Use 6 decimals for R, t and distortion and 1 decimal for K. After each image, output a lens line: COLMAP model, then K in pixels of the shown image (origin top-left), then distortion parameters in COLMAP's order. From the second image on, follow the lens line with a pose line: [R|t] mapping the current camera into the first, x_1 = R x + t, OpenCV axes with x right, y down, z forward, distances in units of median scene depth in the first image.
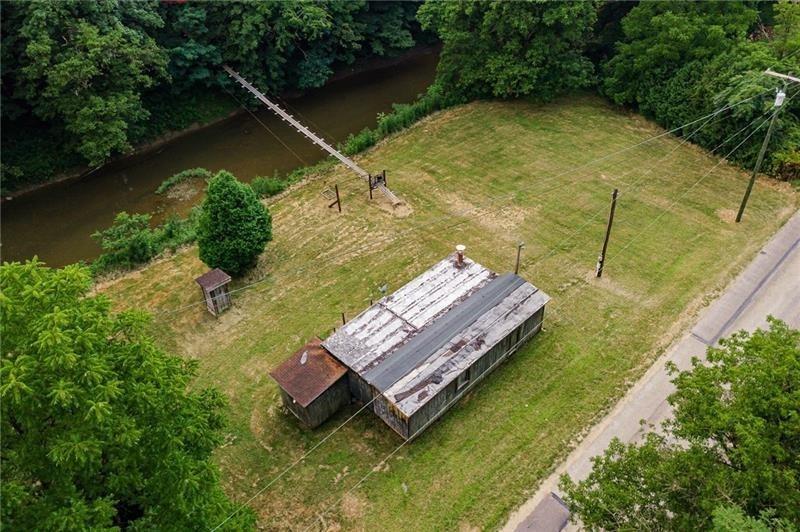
lens RADIAL K [[613.0, 0, 403.2], [0, 613.0, 262.5], [0, 0, 1]] dist [0.023516, -0.001741]
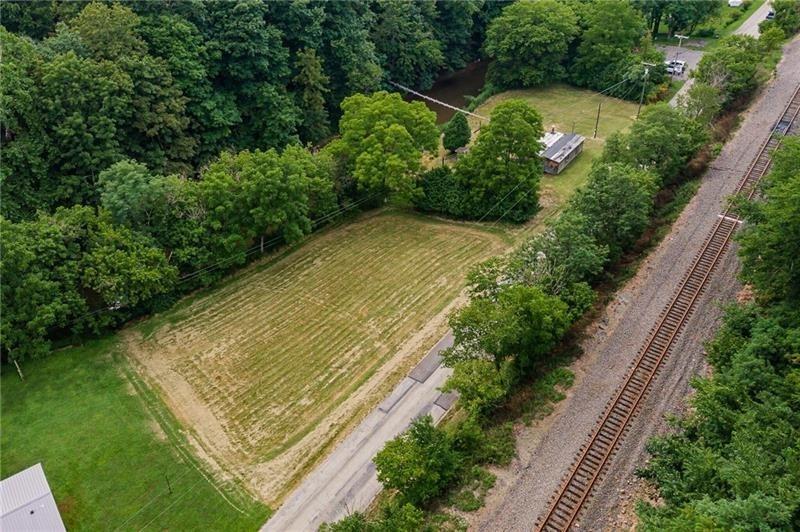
lens RADIAL K [[613.0, 0, 398.5], [0, 613.0, 267.8], [0, 0, 1]] dist [0.023516, -0.001741]
pose [[0.984950, -0.103023, 0.138782, -0.950202], [0.108281, 0.993641, -0.030865, 0.561692], [-0.134720, 0.045427, 0.989842, -1.532624]]
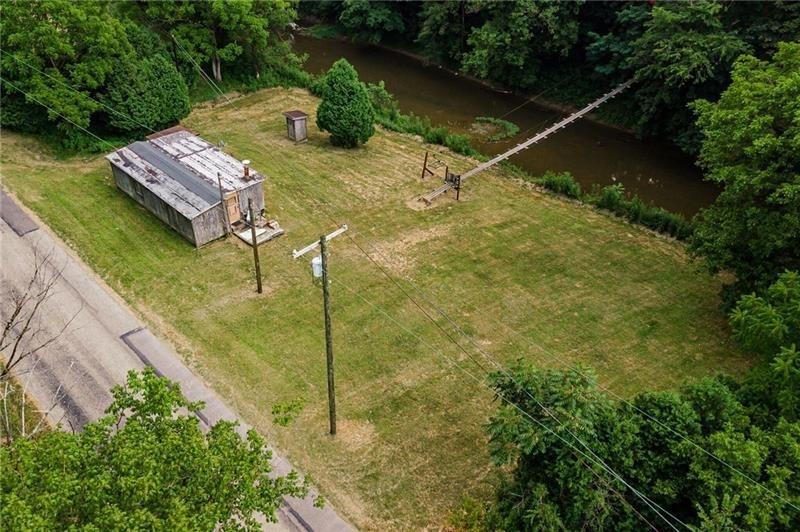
lens RADIAL K [[613.0, 0, 377.9], [0, 613.0, 261.6], [0, 0, 1]] dist [0.023516, -0.001741]
pose [[0.006408, 0.618834, -0.785496, 0.932248], [-0.634769, 0.609476, 0.474982, -0.513541], [0.772676, 0.495565, 0.396722, 0.682700]]
